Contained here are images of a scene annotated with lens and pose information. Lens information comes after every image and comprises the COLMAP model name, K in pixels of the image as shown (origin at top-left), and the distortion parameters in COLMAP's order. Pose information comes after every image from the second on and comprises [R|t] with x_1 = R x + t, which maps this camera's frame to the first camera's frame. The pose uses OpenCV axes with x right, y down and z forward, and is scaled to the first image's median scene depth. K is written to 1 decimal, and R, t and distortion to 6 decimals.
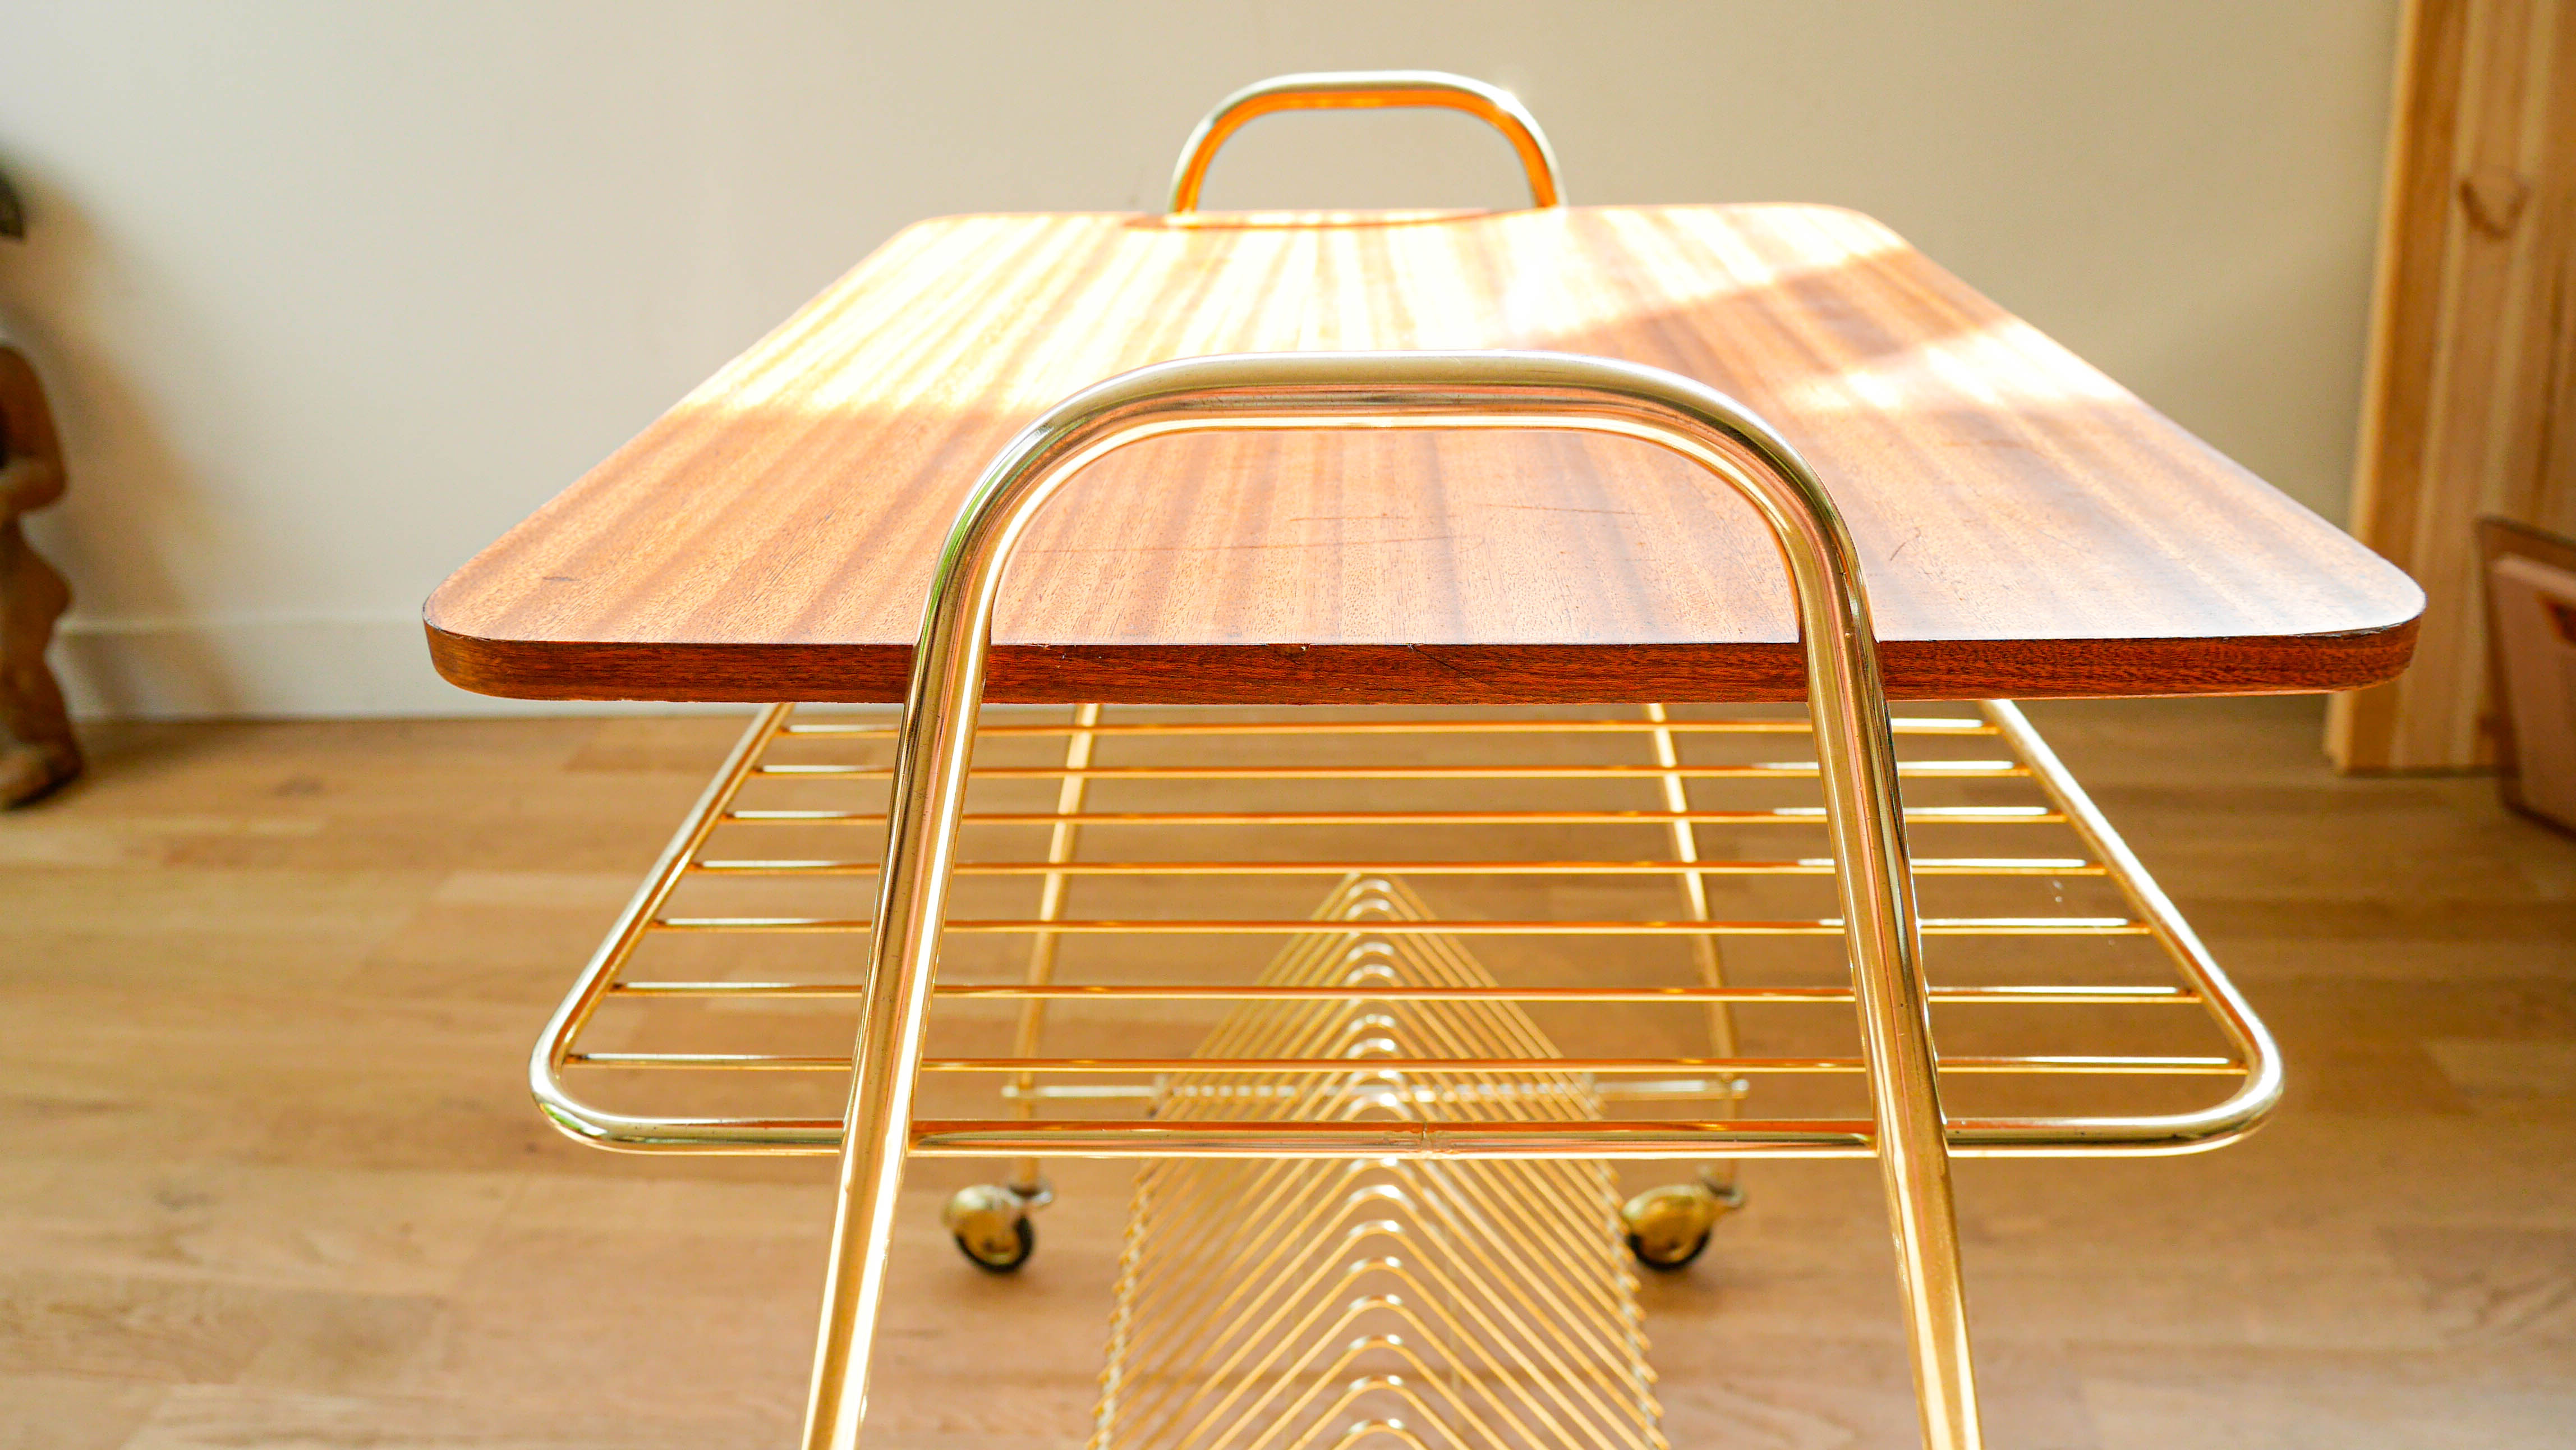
lens RADIAL K [[1864.0, 0, 1288.0], [0, 1864.0, 725.0], [0, 0, 1]] dist [-0.077071, 0.041689]
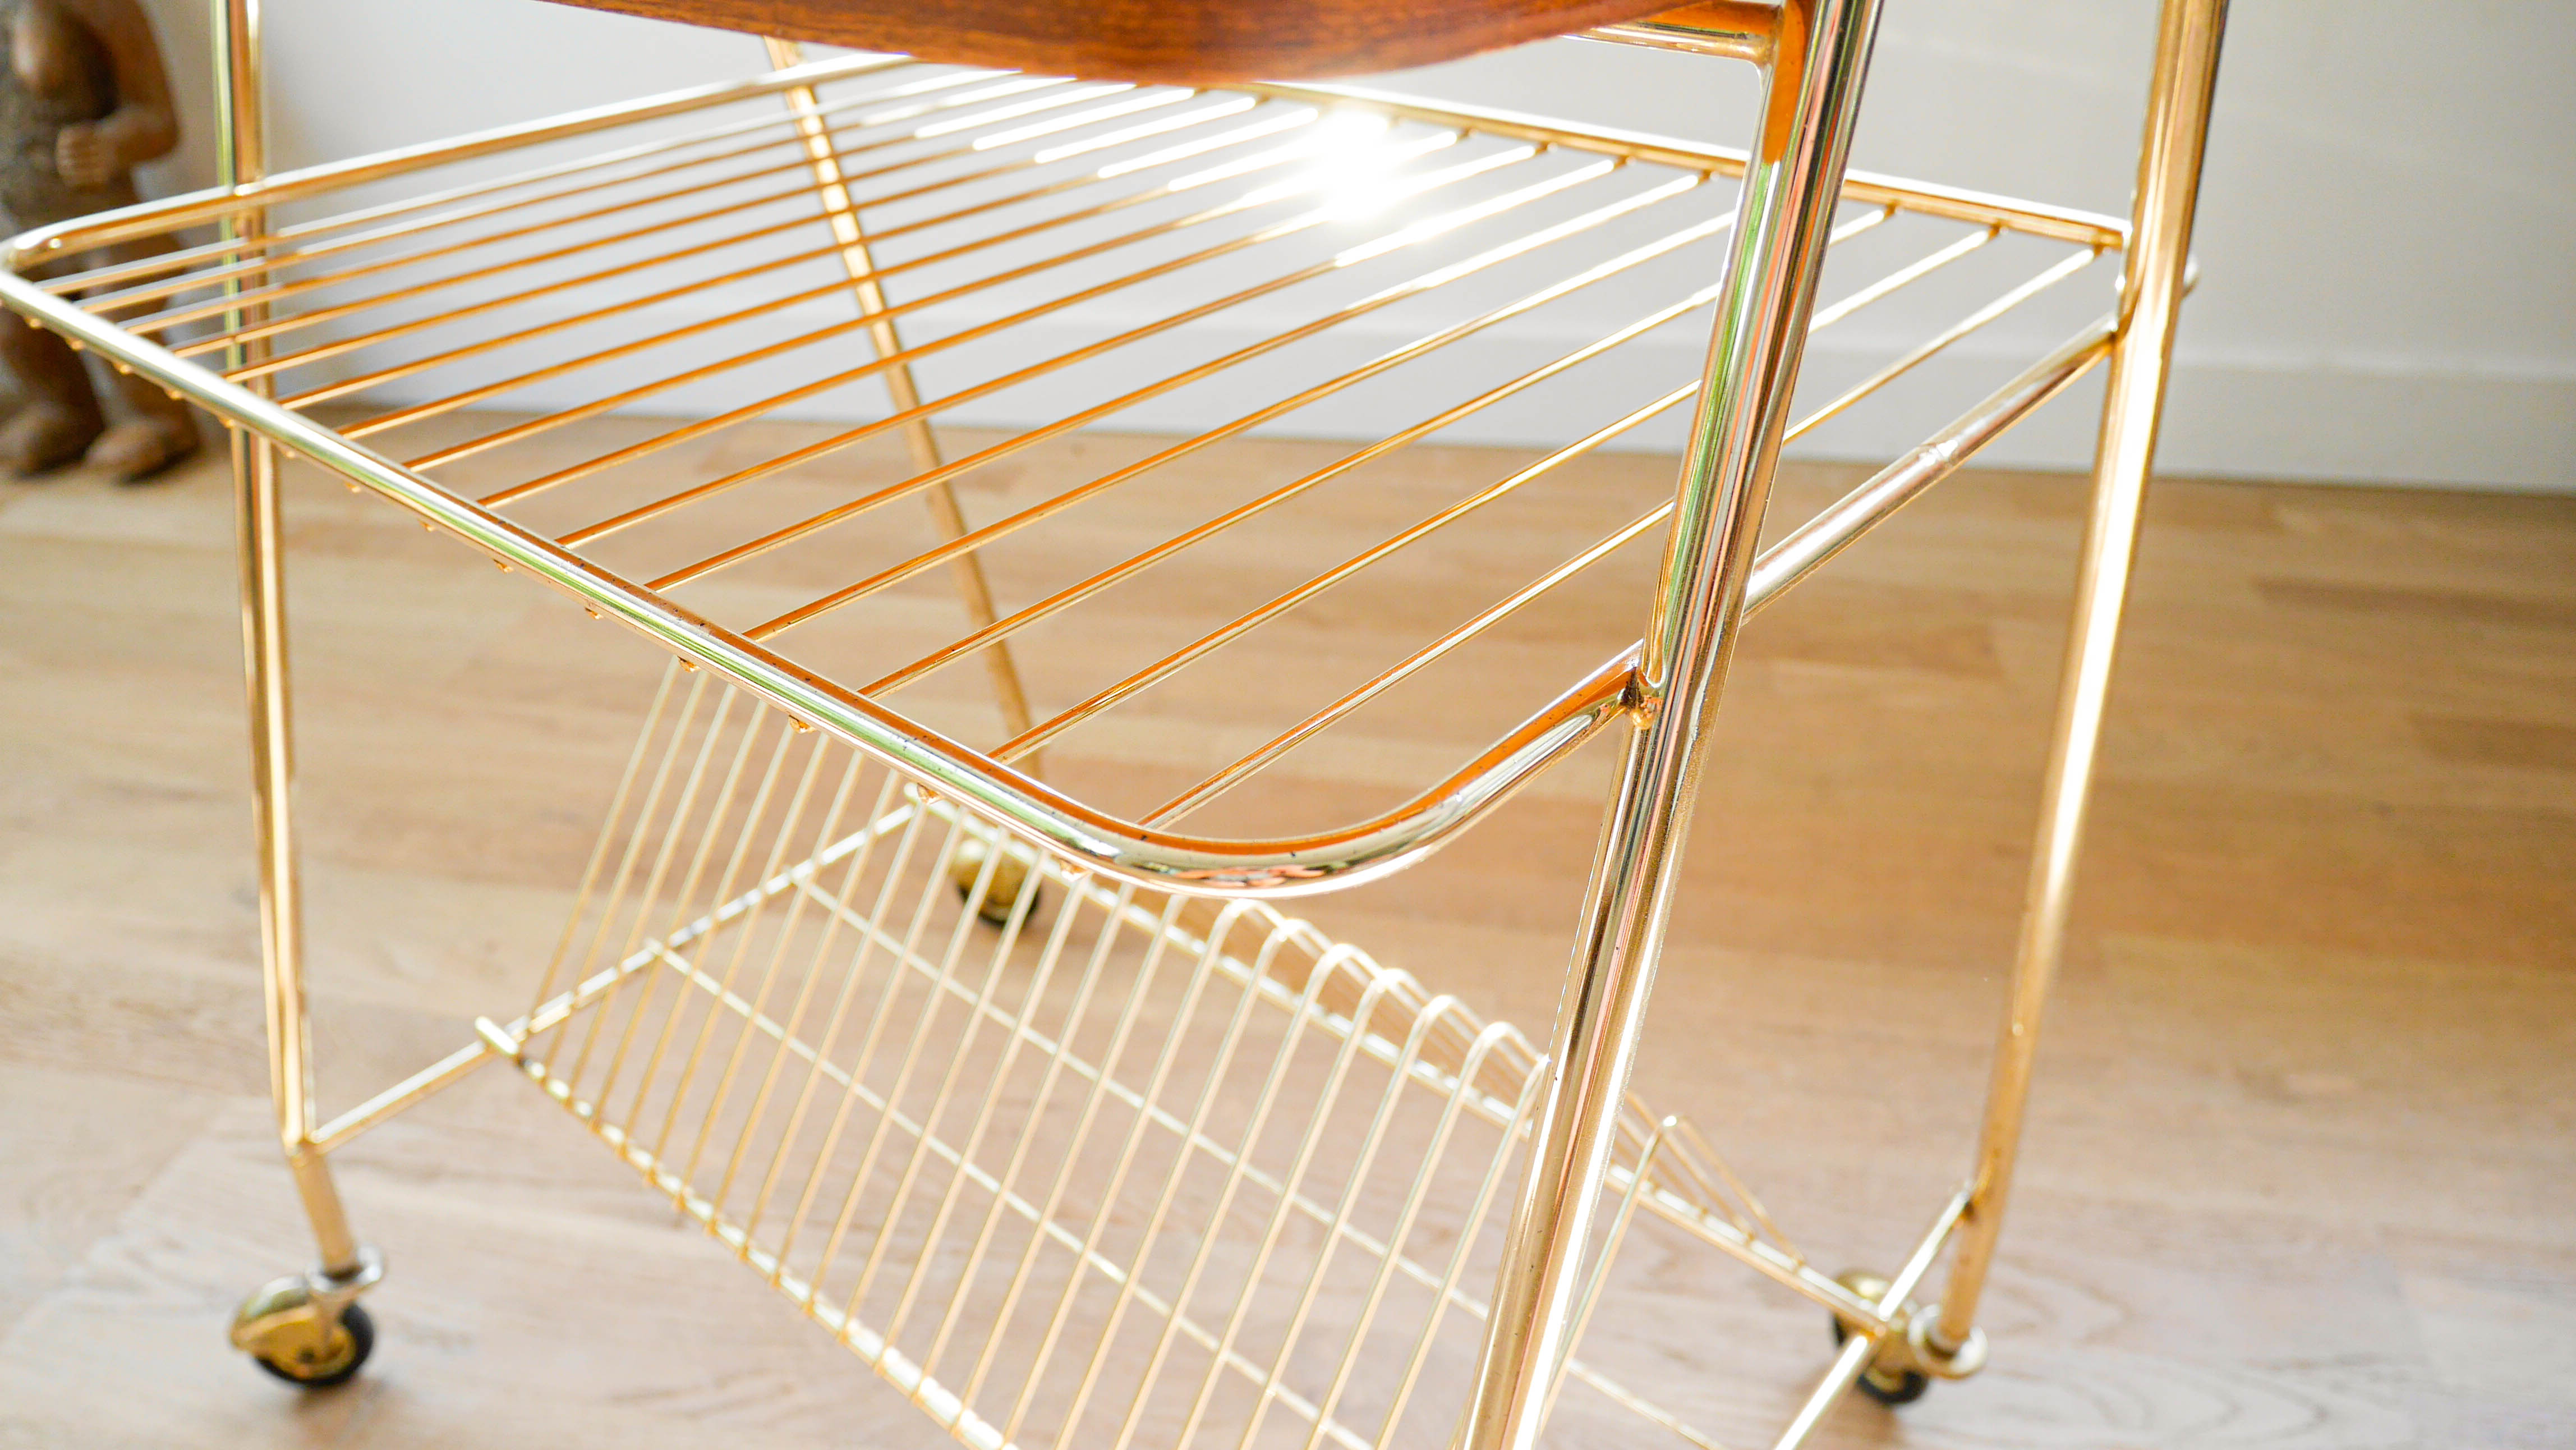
lens RADIAL K [[1864.0, 0, 1288.0], [0, 1864.0, 725.0], [0, 0, 1]] dist [-0.077071, 0.041689]
pose [[0.994729, 0.066750, -0.077841, -0.023392], [-0.056954, 0.990907, 0.121904, 0.032936], [0.085270, -0.116828, 0.989485, 0.145862]]
